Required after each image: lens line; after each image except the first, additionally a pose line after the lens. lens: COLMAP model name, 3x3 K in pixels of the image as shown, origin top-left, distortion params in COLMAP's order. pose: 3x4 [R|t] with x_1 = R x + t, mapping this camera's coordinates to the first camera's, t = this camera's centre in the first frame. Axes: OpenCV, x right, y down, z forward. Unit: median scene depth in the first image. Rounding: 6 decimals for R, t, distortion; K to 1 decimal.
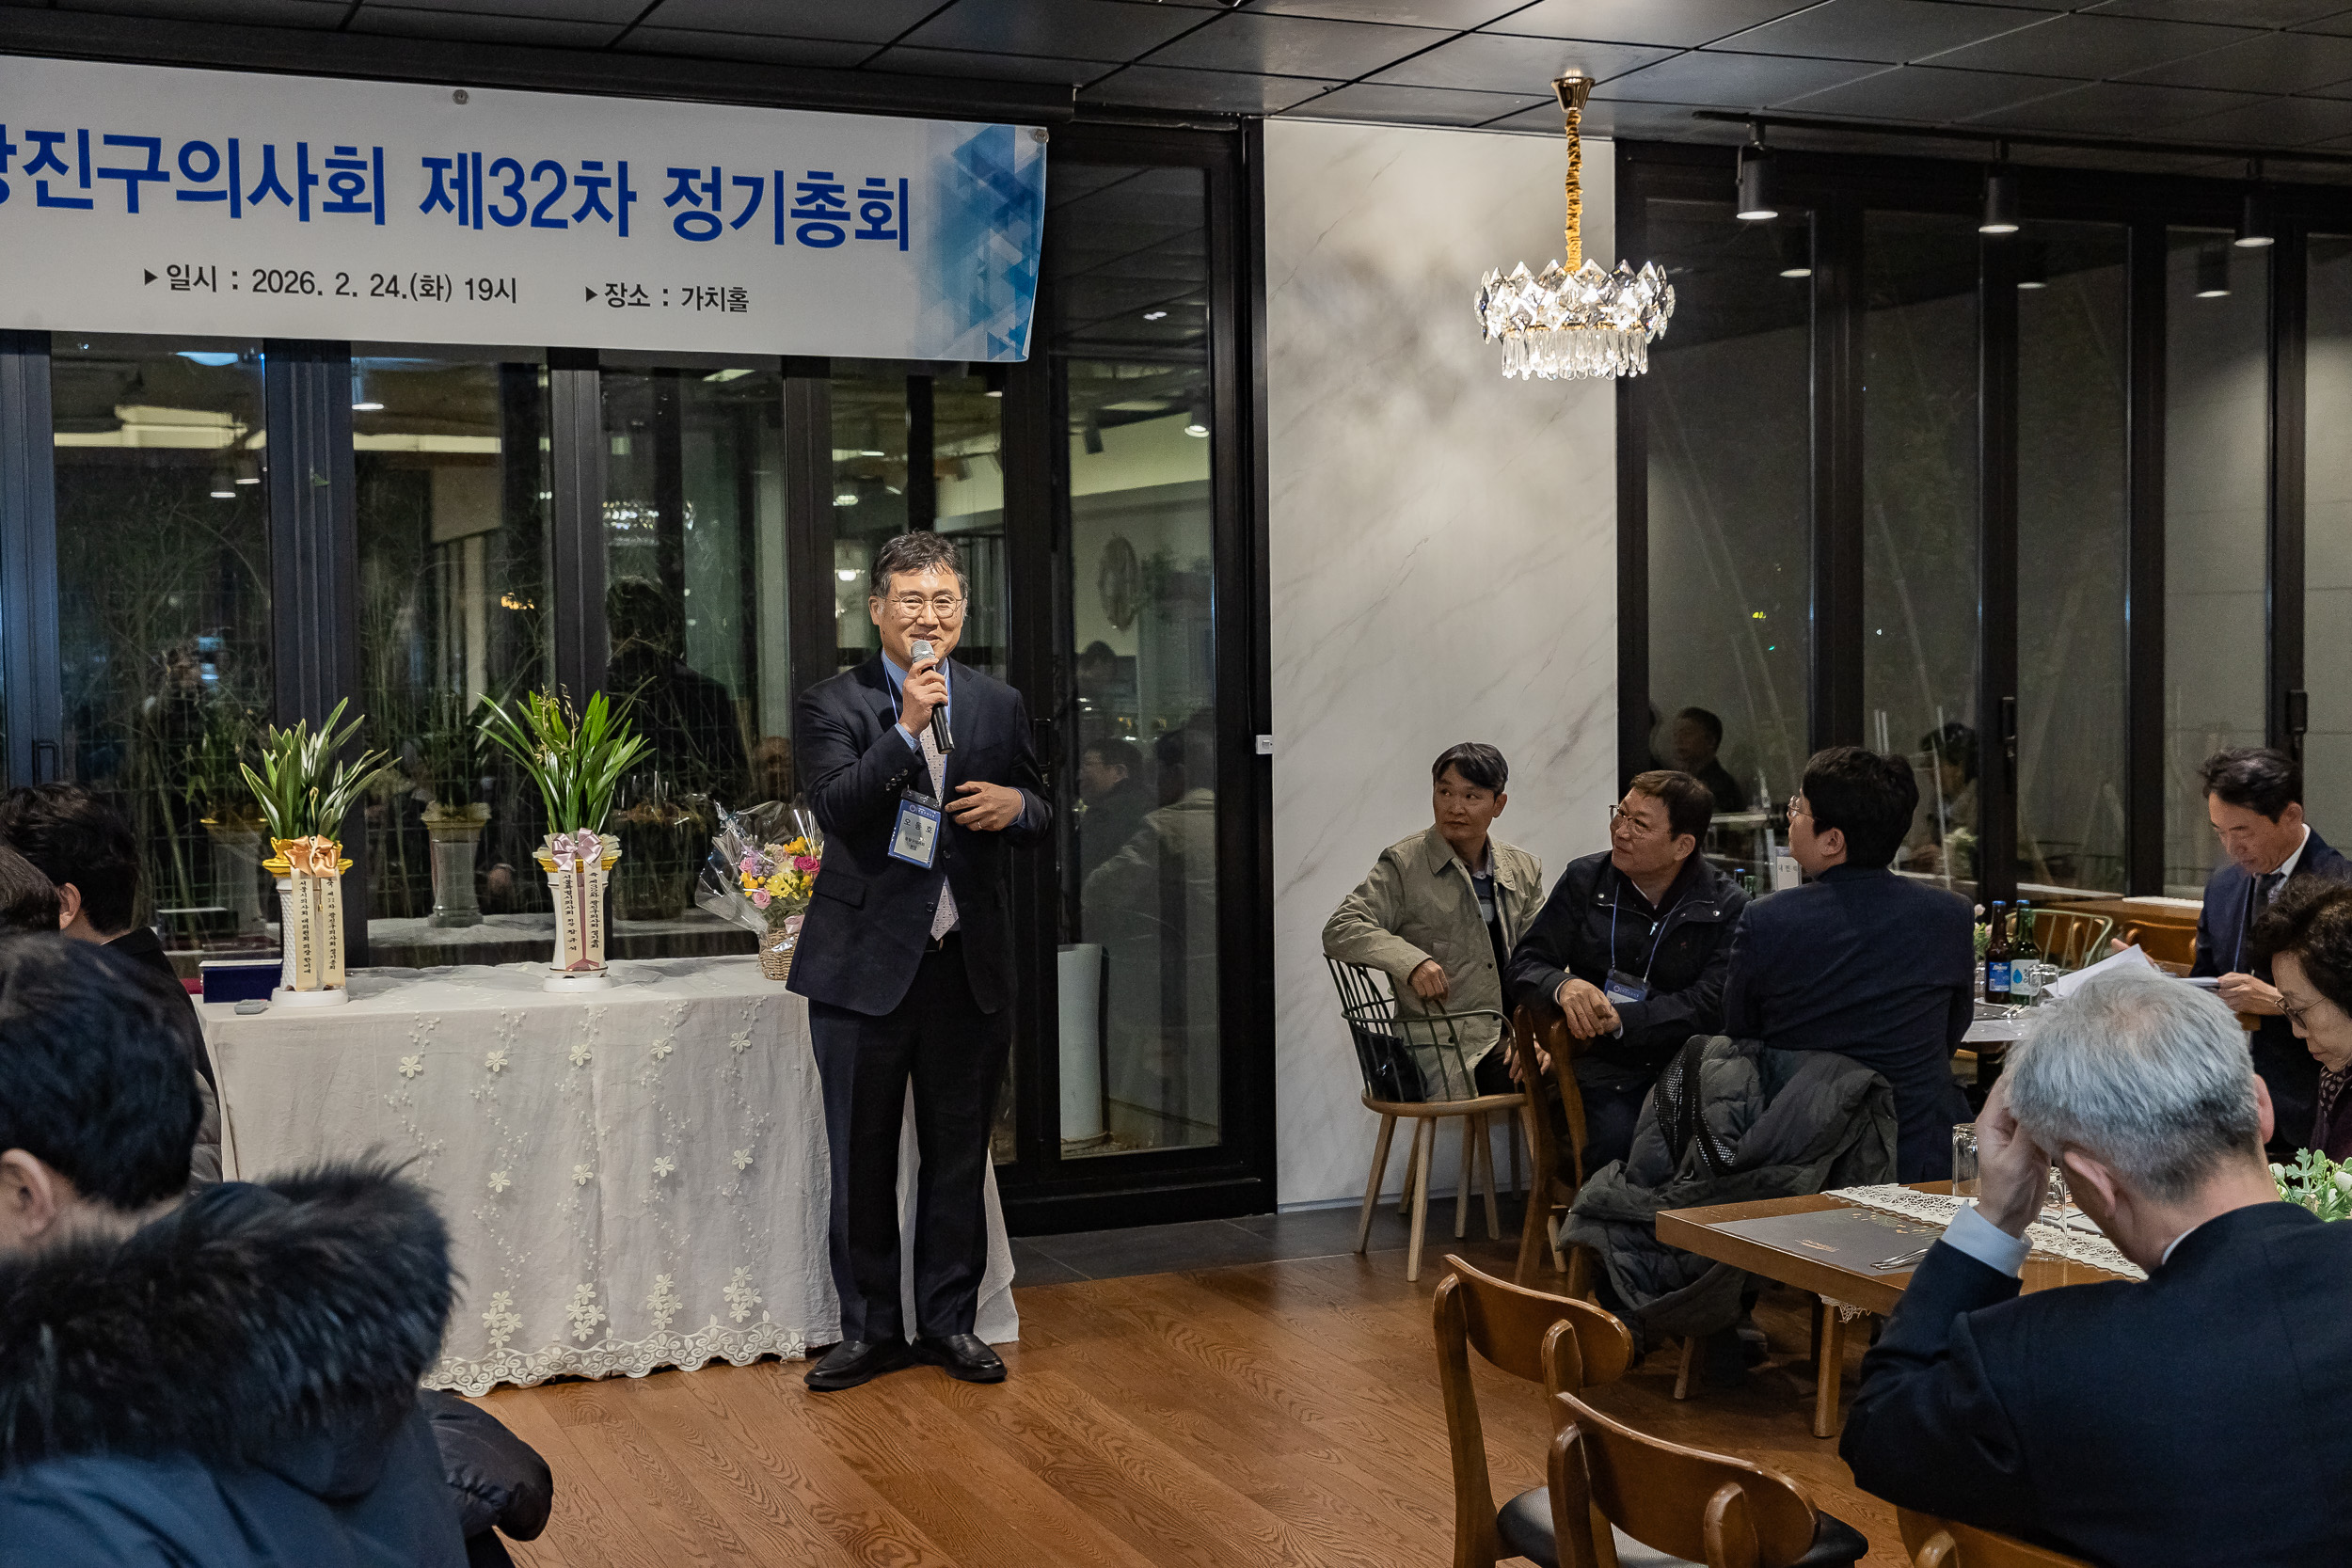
lens RADIAL K [[2876.7, 0, 1162.1], [0, 2876.7, 795.9], [0, 0, 1]] dist [0.043476, 0.000000]
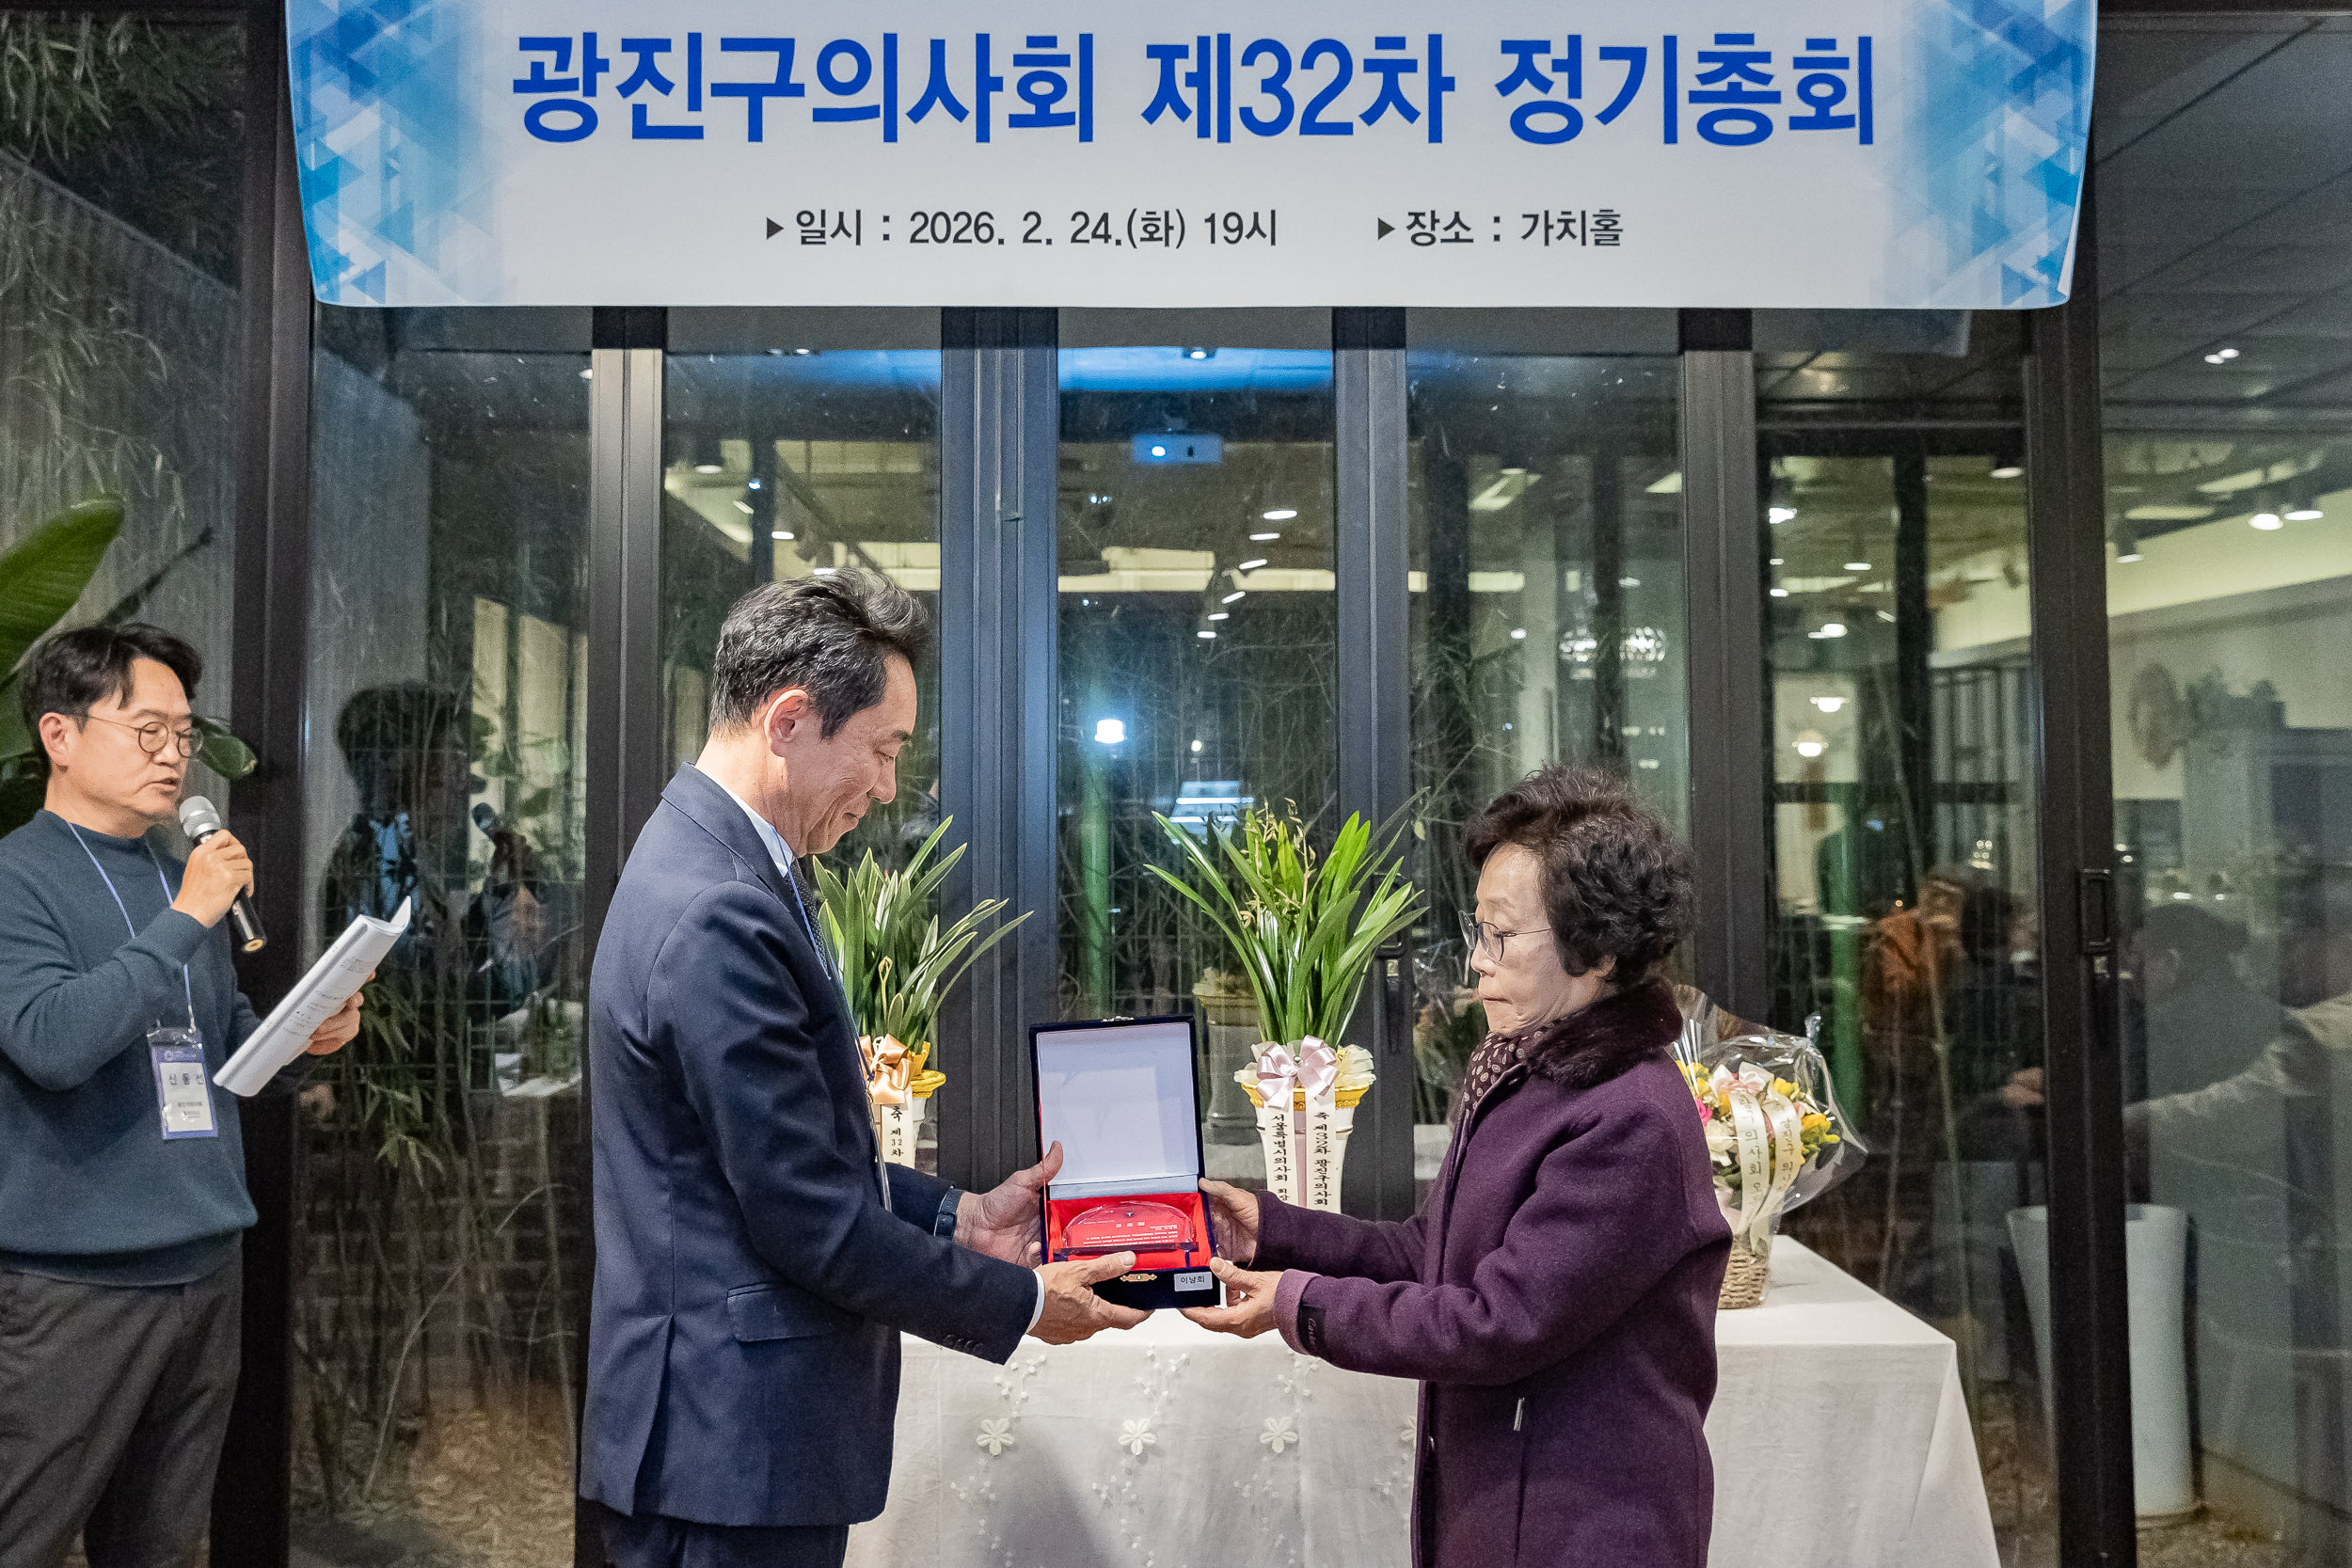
lens RADIAL K [[2565.7, 0, 1140.3], [0, 2565.7, 644.0], [0, 0, 1]] dist [0.017079, 0.000000]
pose [[0.928888, -0.013806, -0.370103, -0.029626], [-0.027482, 0.993980, -0.106055, -0.011280], [0.369340, 0.108685, 0.922917, 0.433631]]
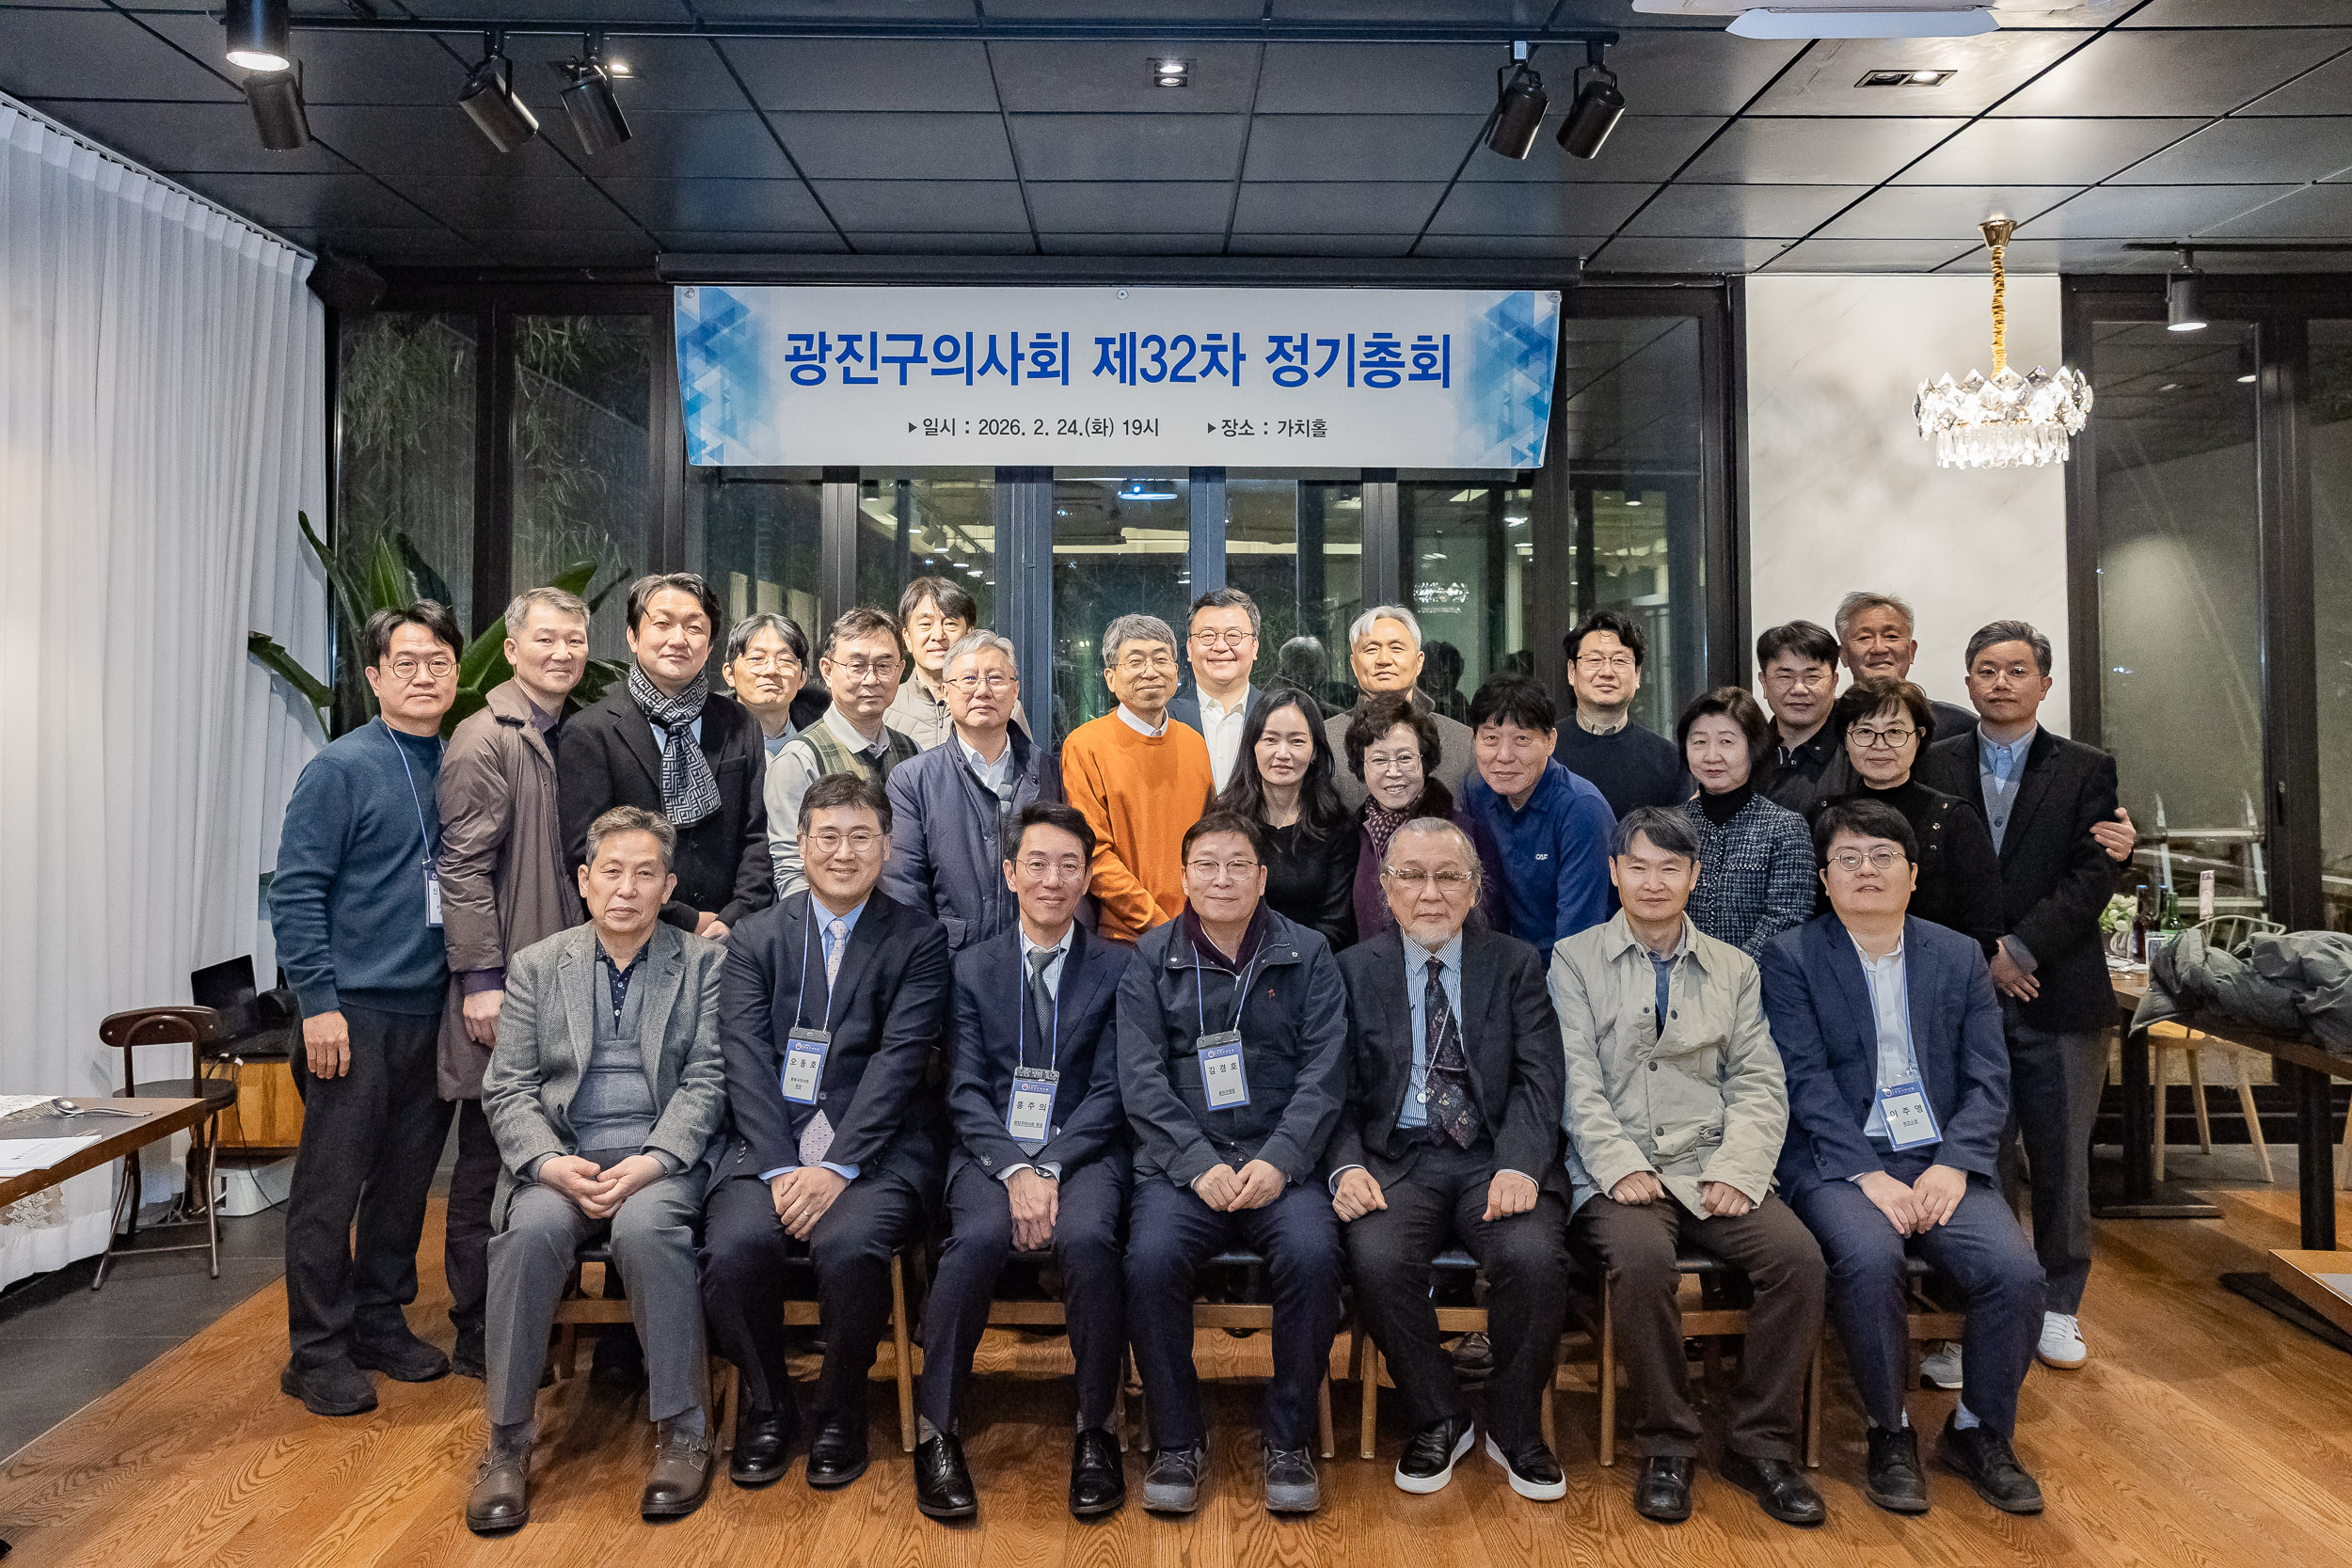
lens RADIAL K [[1794.0, 0, 1176.2], [0, 1794.0, 628.1], [0, 0, 1]] dist [-0.016555, 0.028652]
pose [[0.931862, -0.000513, -0.362812, 0.099349], [-0.028800, 0.996739, -0.075382, -0.012545], [0.361668, 0.080695, 0.928808, 0.200967]]
